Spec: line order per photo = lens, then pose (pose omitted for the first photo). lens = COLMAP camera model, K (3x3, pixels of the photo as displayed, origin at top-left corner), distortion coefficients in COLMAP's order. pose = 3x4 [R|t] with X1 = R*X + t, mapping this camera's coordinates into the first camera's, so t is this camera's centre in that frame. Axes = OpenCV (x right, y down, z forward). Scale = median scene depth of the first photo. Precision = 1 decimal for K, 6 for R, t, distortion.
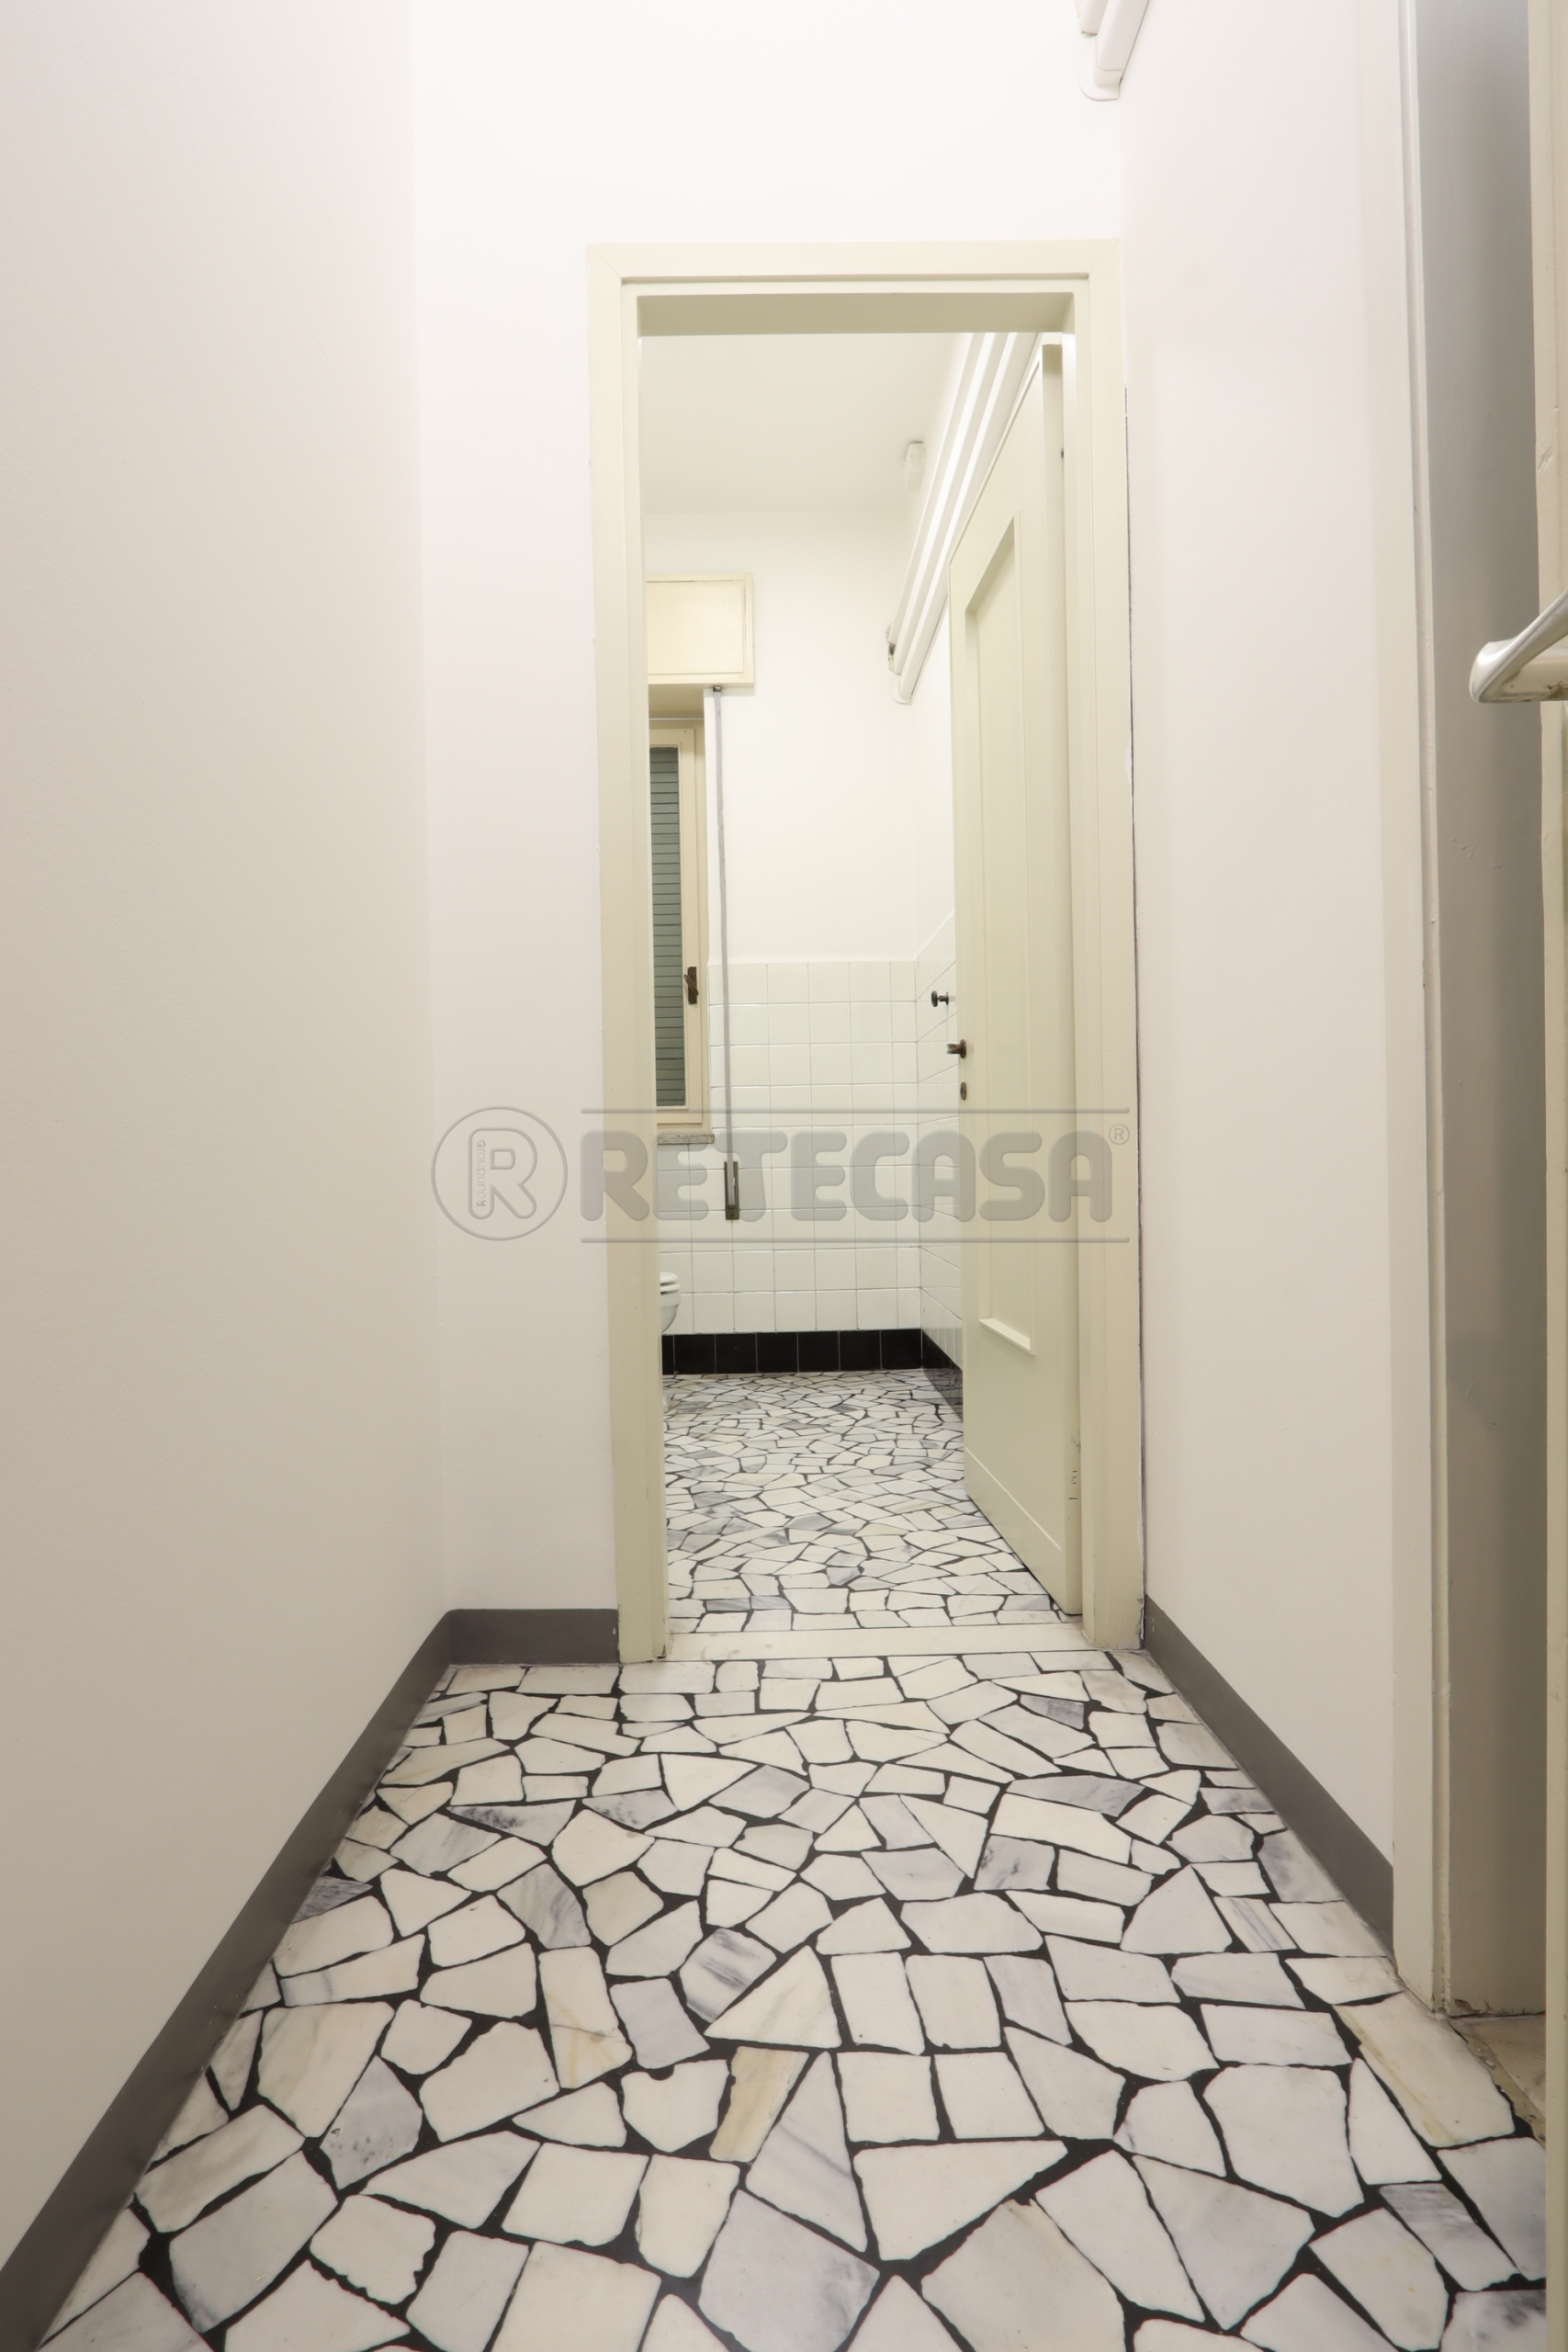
lens RADIAL K [[1095.7, 0, 781.4], [0, 1095.7, 1167.2], [0, 0, 1]] dist [-0.017601, 0.003668]
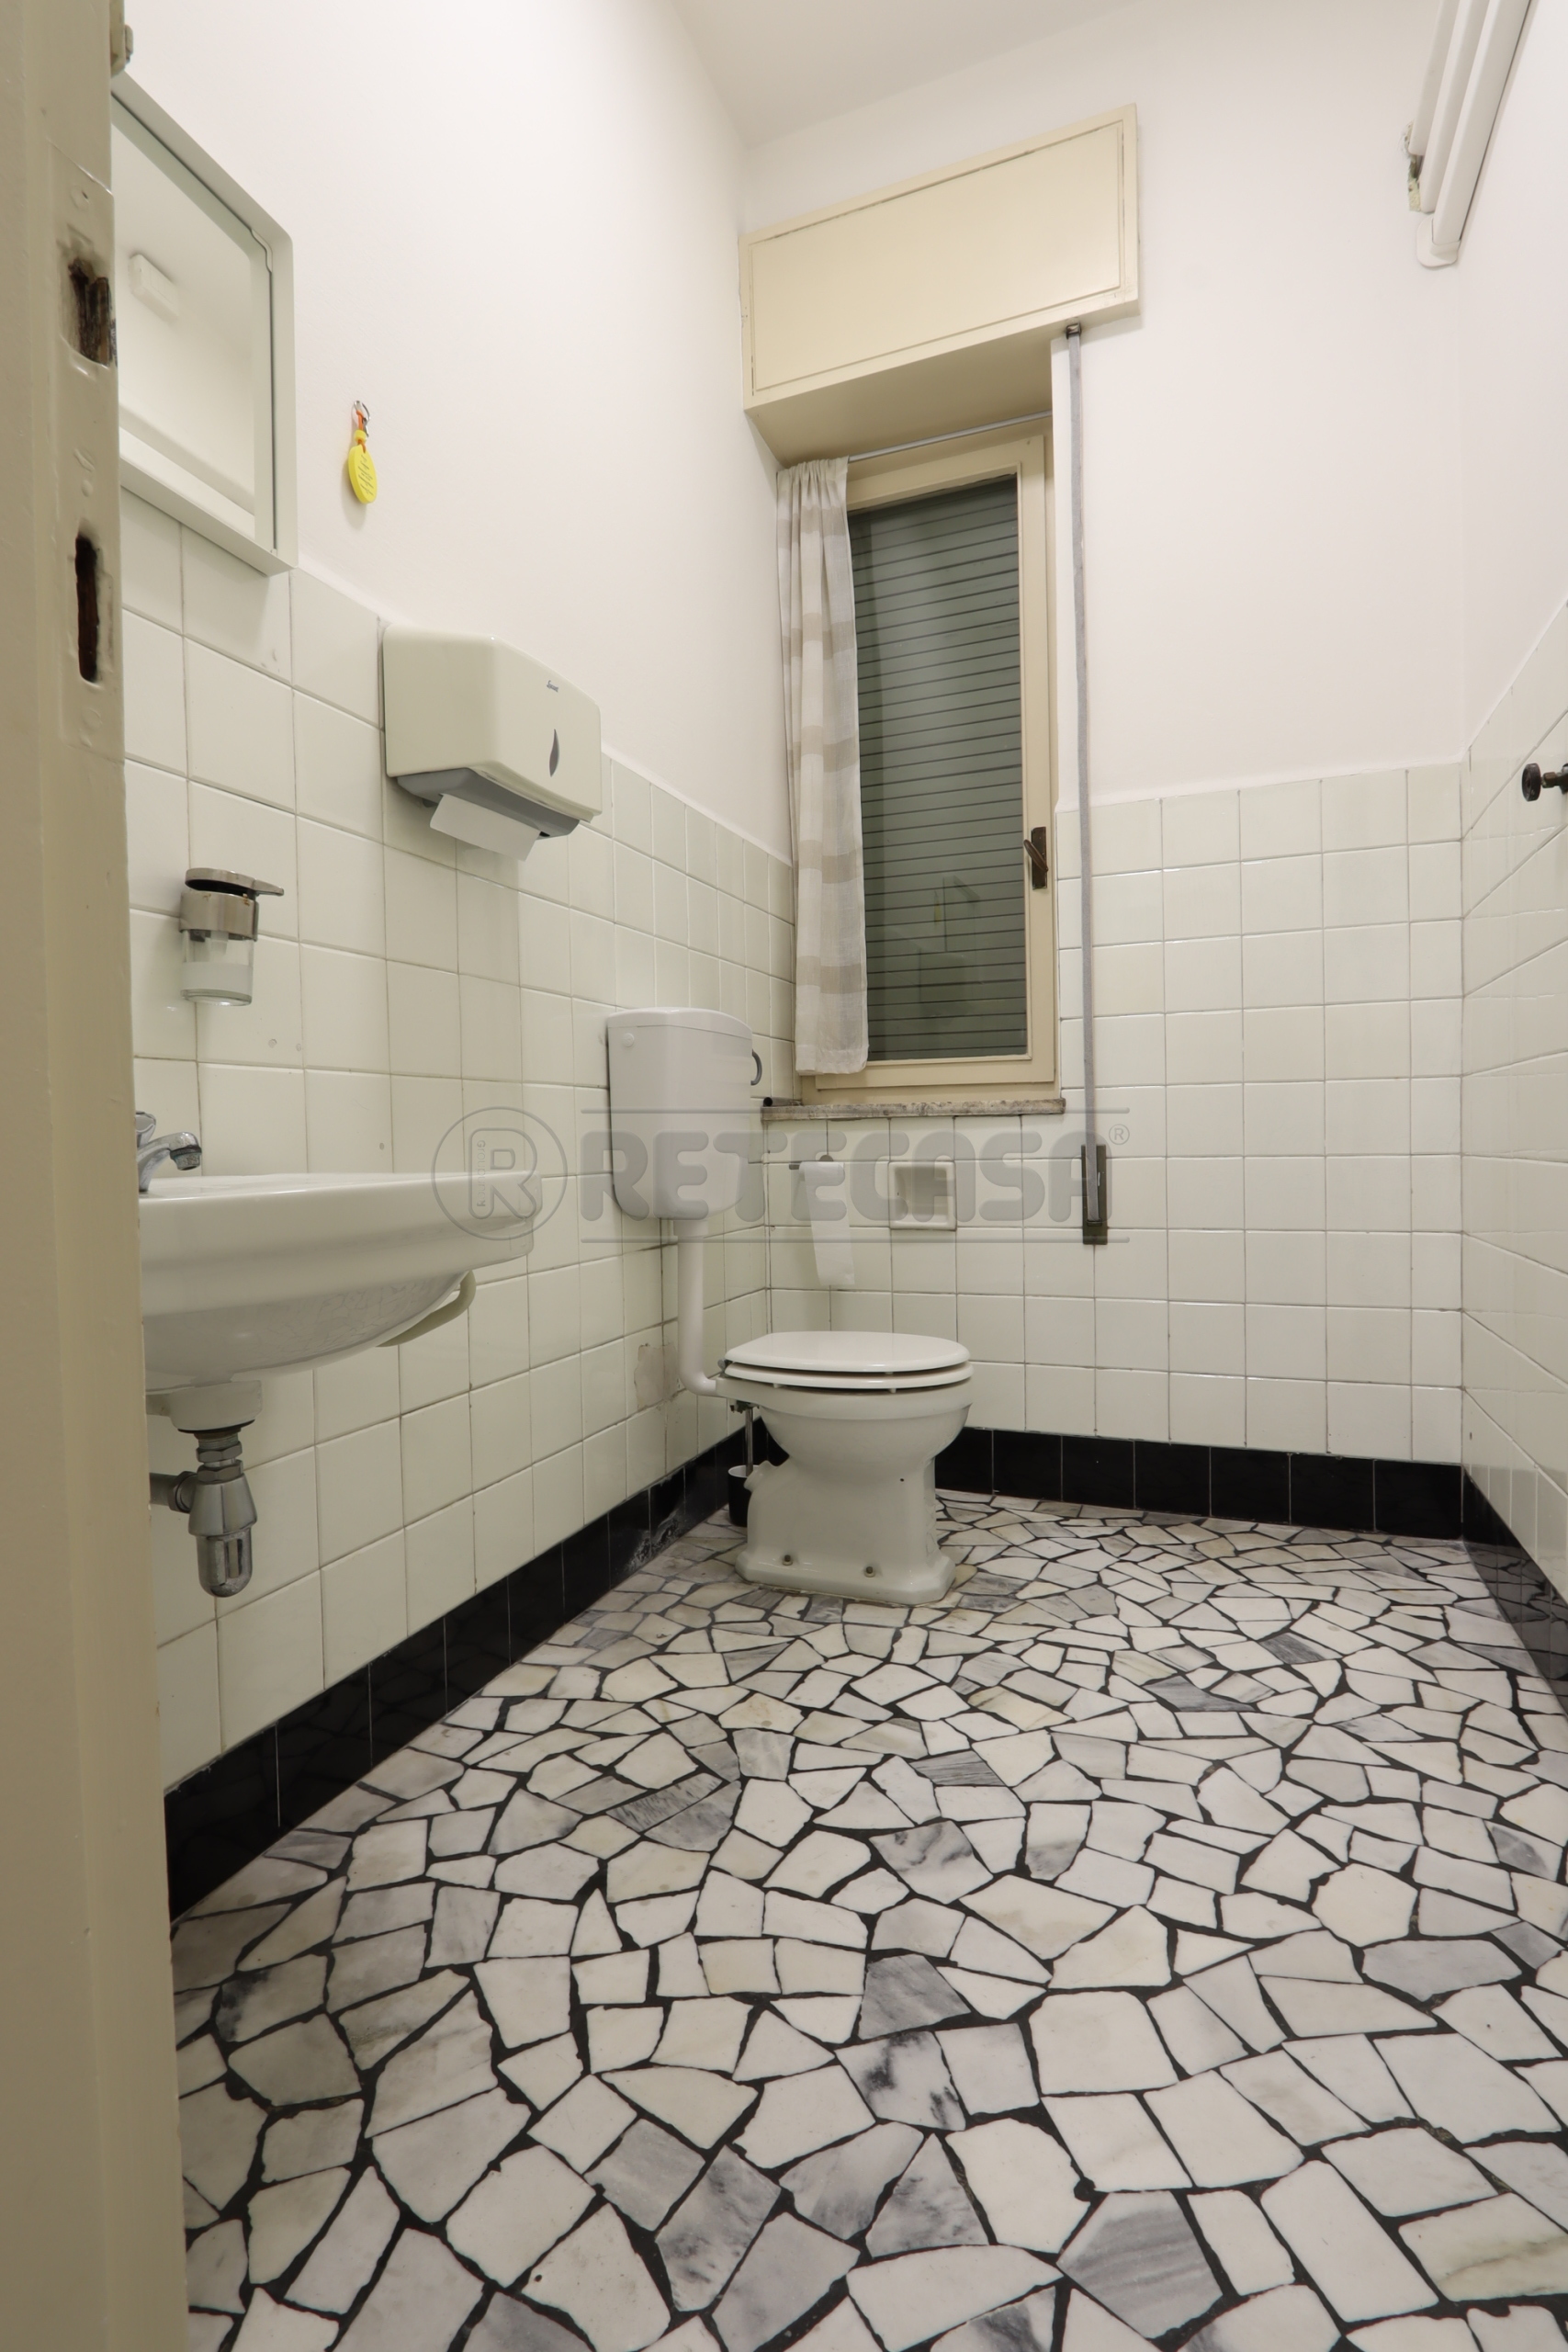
lens RADIAL K [[1095.7, 0, 785.2], [0, 1095.7, 1166.9], [0, 0, 1]] dist [-0.017601, 0.003668]
pose [[0.922631, 0.013435, -0.385449, 0.028465], [-0.006395, 0.999789, 0.019540, -0.004324], [0.385630, -0.015563, 0.922522, 0.408546]]
